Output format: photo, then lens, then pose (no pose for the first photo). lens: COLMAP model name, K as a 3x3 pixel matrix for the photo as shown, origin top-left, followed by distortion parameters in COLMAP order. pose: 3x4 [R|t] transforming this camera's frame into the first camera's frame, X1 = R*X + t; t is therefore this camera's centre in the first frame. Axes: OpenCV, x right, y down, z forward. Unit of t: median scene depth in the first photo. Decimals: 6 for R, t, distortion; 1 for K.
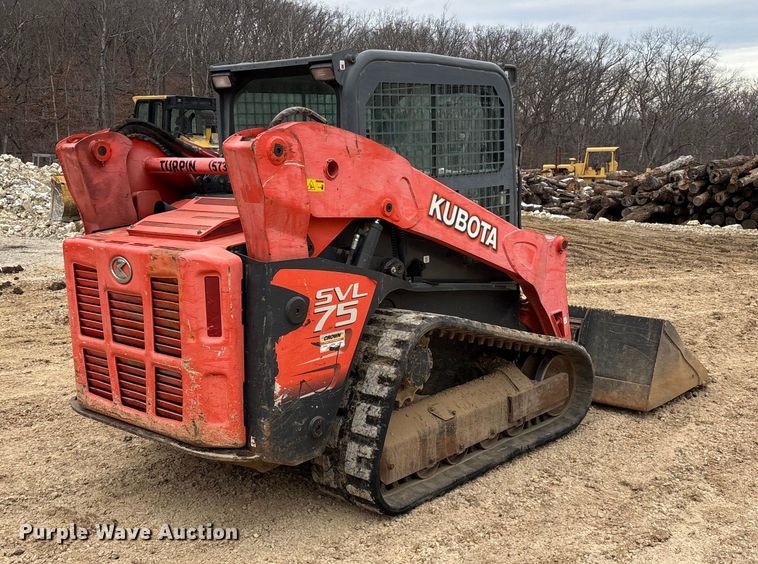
lens RADIAL K [[891.5, 0, 379.0], [0, 891.5, 282.0], [0, 0, 1]] dist [0.017775, 0.006560]
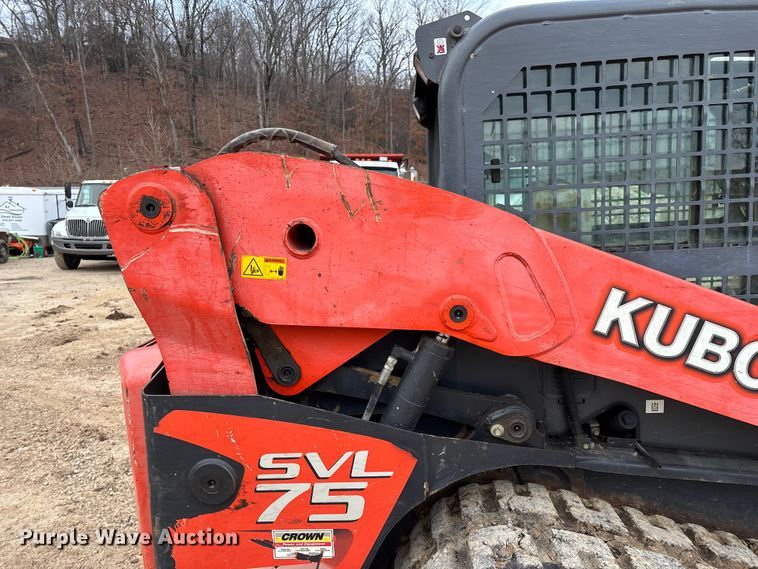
lens RADIAL K [[556.5, 0, 380.5], [0, 556.5, 289.5], [0, 0, 1]] dist [0.051395, -0.042330]
pose [[0.633503, 0.097383, -0.767587, 0.228992], [-0.085380, 0.994788, 0.055742, -0.114201], [0.769015, 0.030224, 0.638516, 0.791473]]
